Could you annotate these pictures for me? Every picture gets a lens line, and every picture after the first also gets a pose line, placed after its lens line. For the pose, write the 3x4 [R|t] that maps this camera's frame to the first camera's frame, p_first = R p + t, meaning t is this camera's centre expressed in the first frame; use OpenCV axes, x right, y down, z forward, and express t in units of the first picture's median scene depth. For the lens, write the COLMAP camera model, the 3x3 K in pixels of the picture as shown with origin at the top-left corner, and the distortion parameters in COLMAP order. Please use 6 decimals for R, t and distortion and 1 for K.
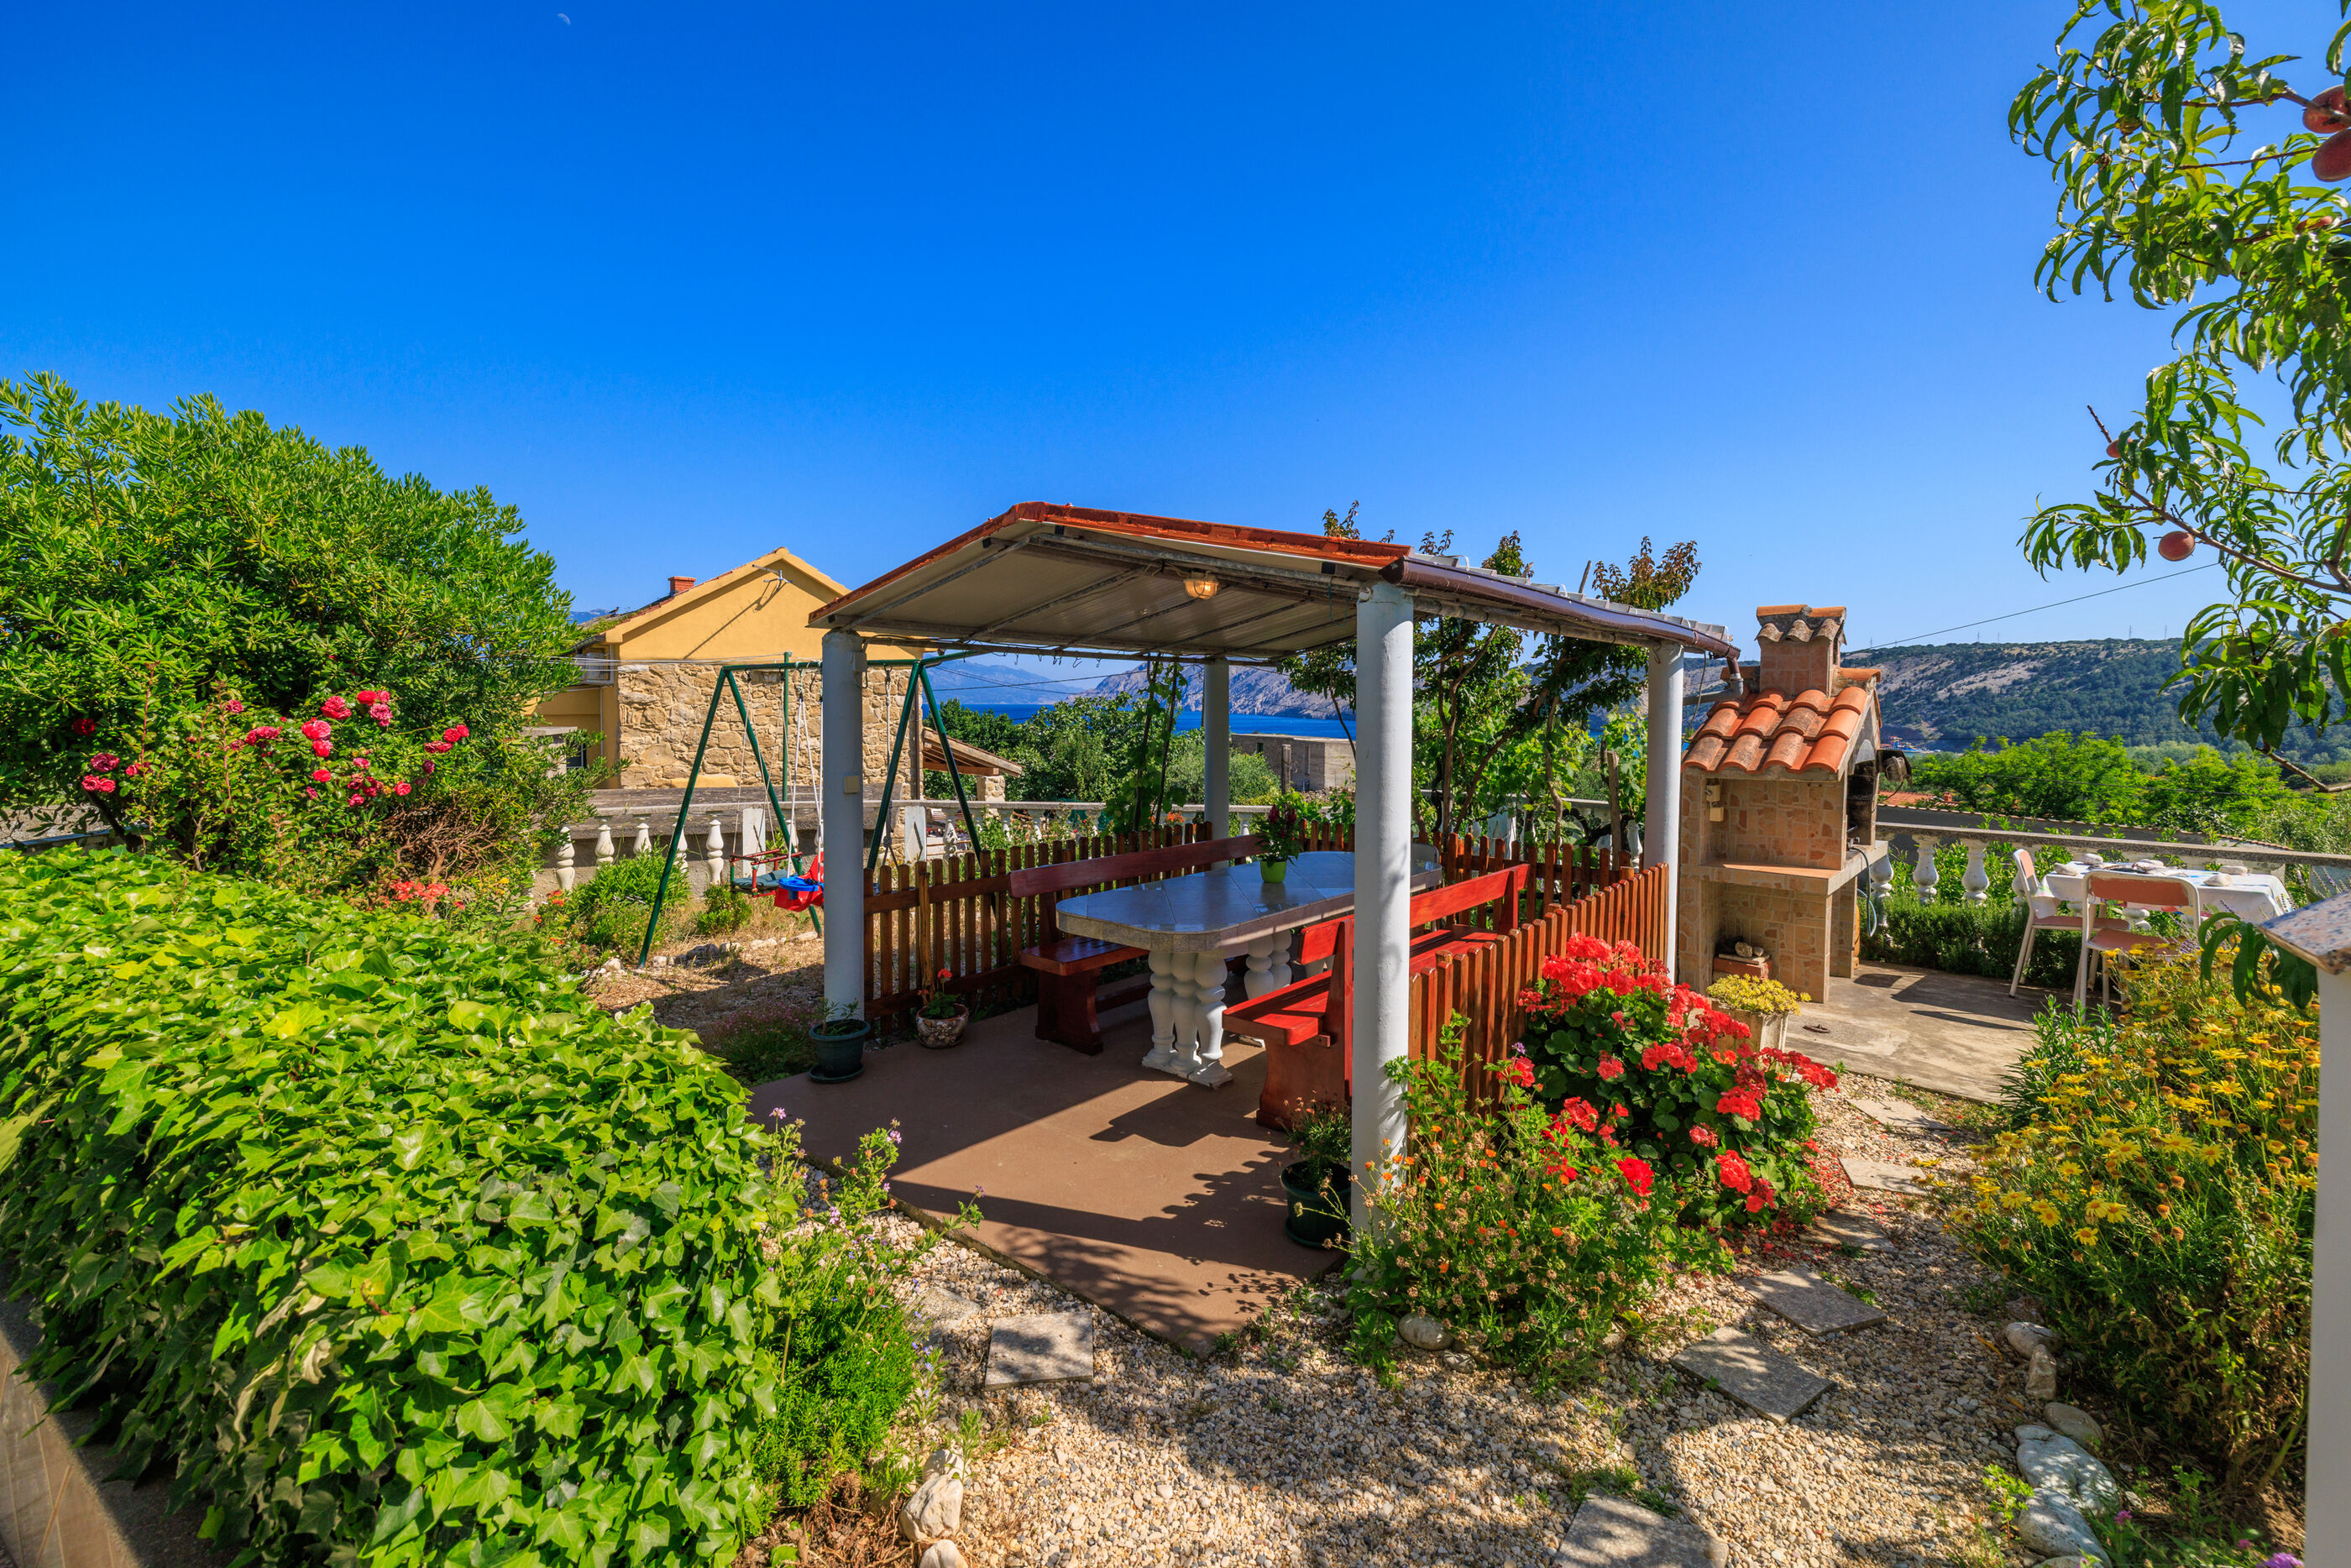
lens RADIAL K [[1048.6, 0, 1175.5], [0, 1048.6, 784.0], [0, 0, 1]] dist [-0.002490, 0.000810]
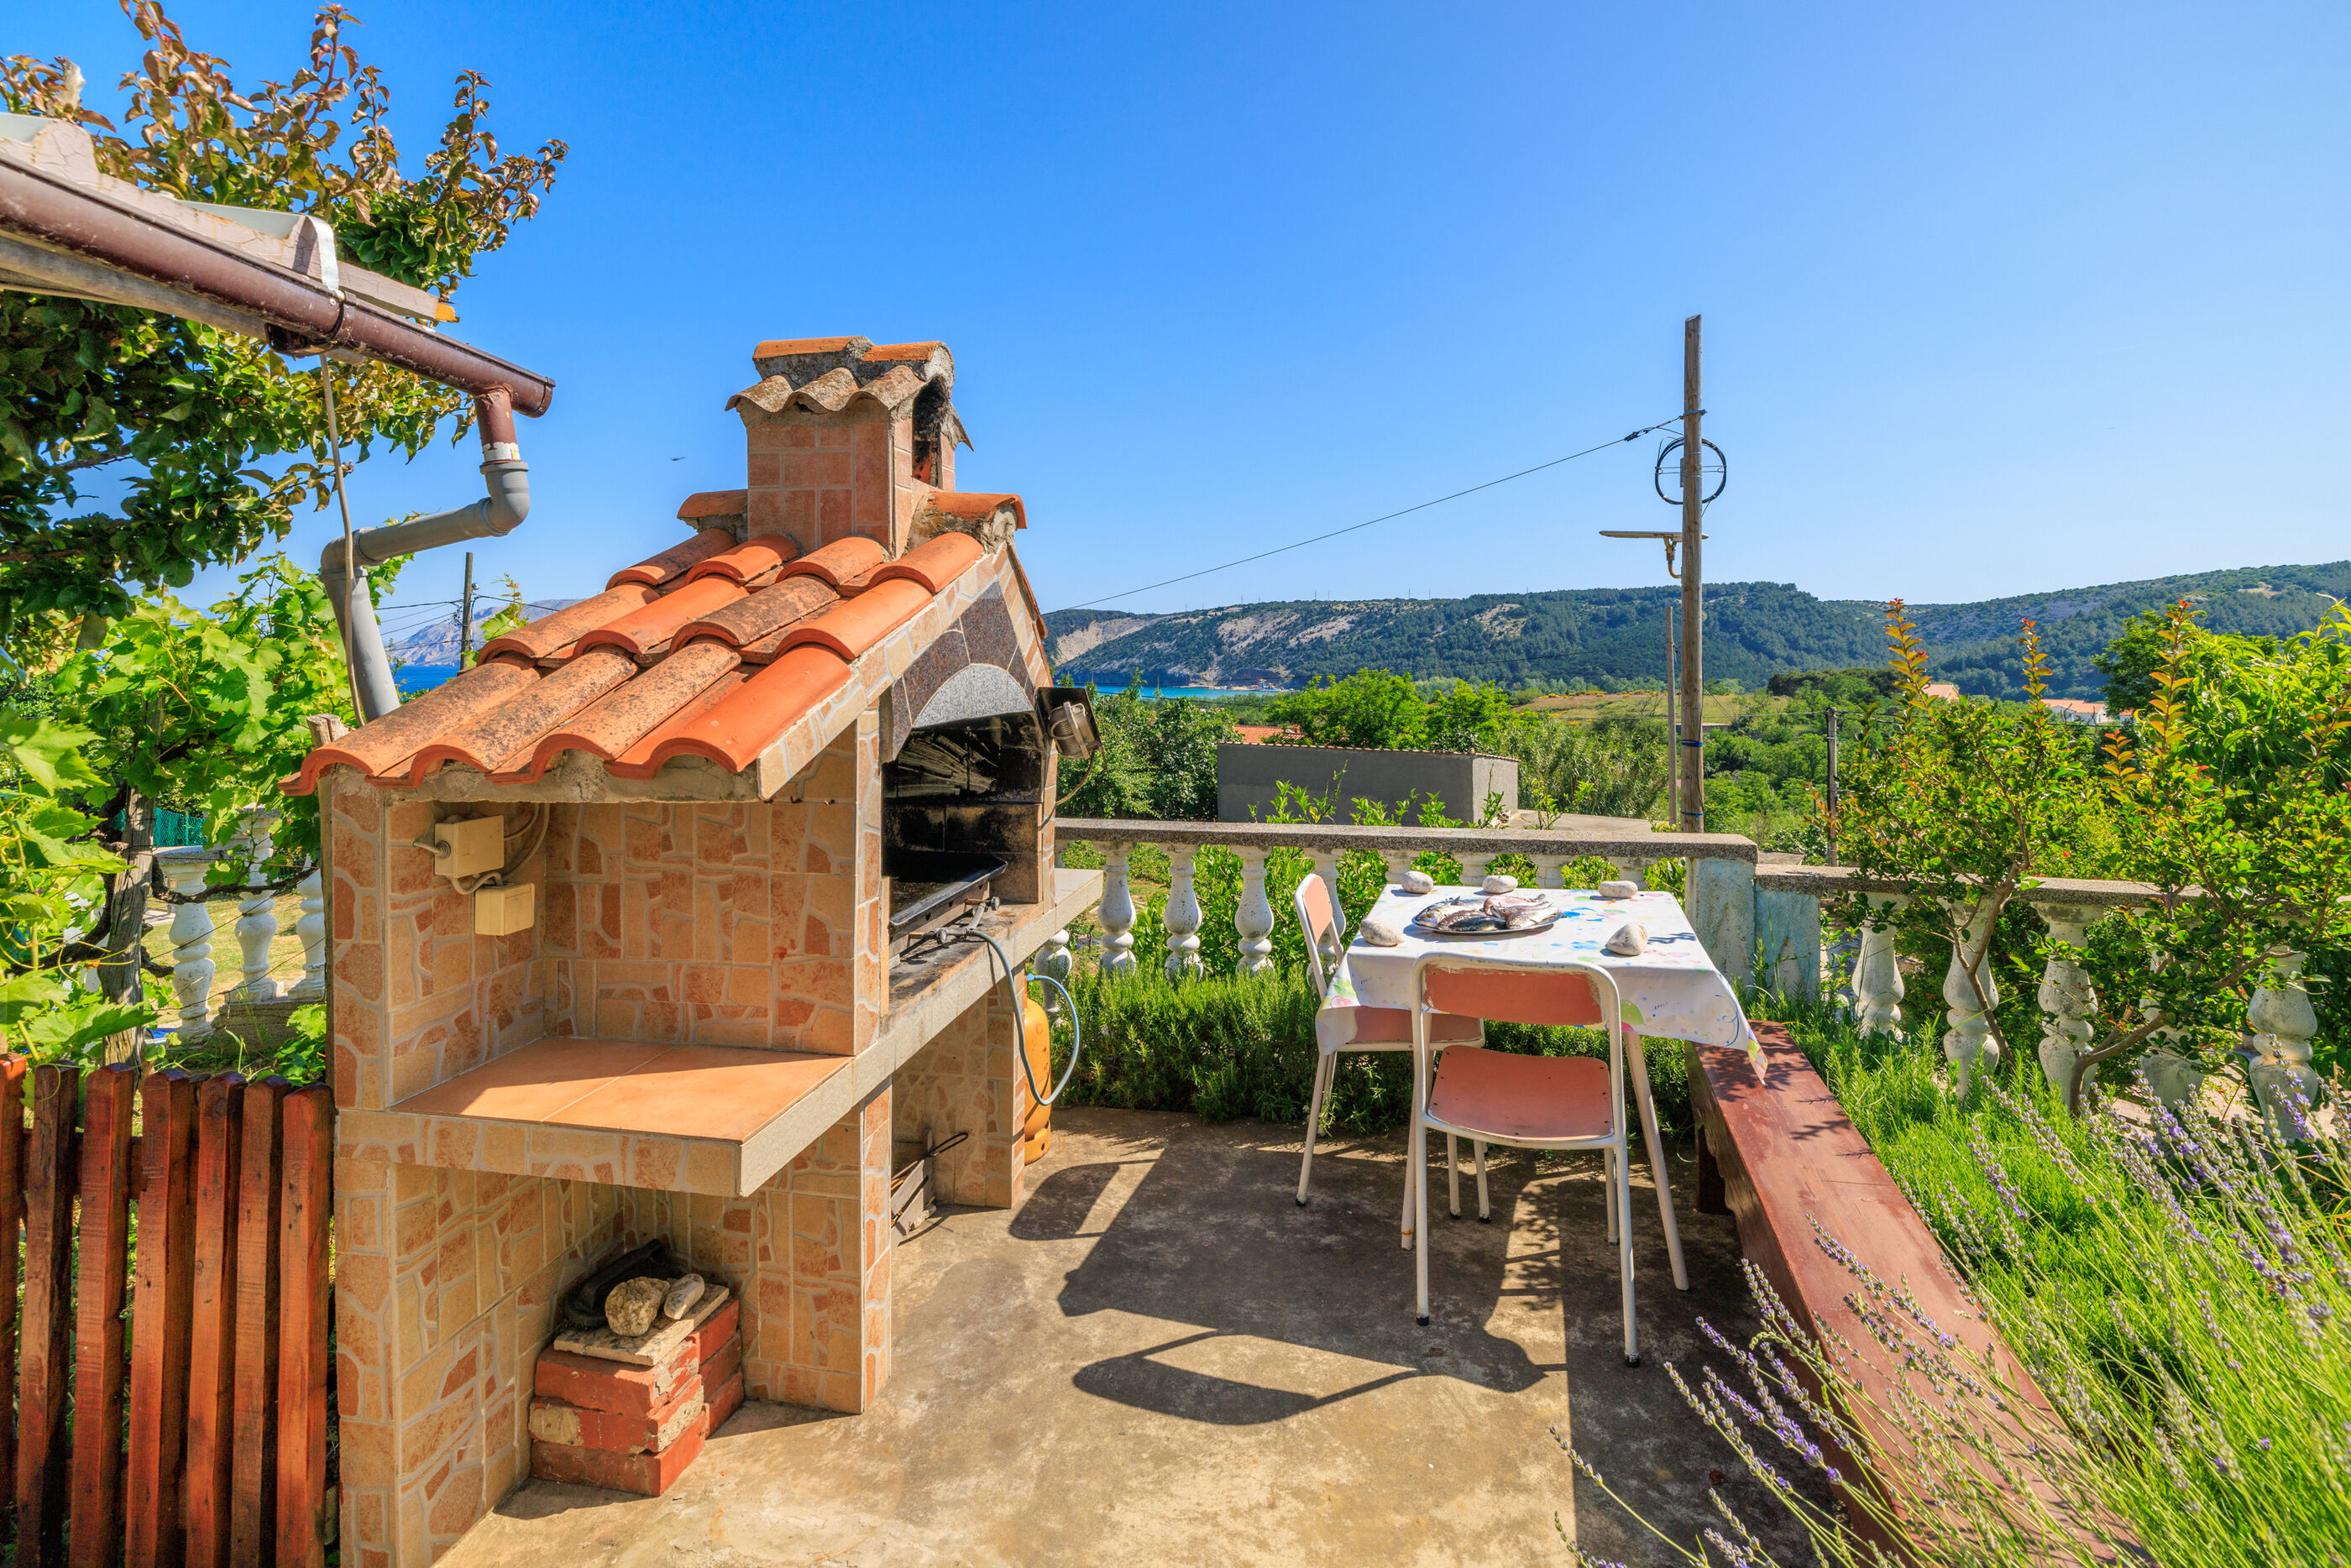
lens RADIAL K [[1048.6, 0, 1175.5], [0, 1048.6, 784.0], [0, 0, 1]] dist [-0.002490, 0.000810]
pose [[0.868484, -0.072461, 0.490393, 0.077804], [0.050101, 0.997024, 0.058592, -0.002348], [-0.493179, -0.026317, 0.869529, 0.091164]]
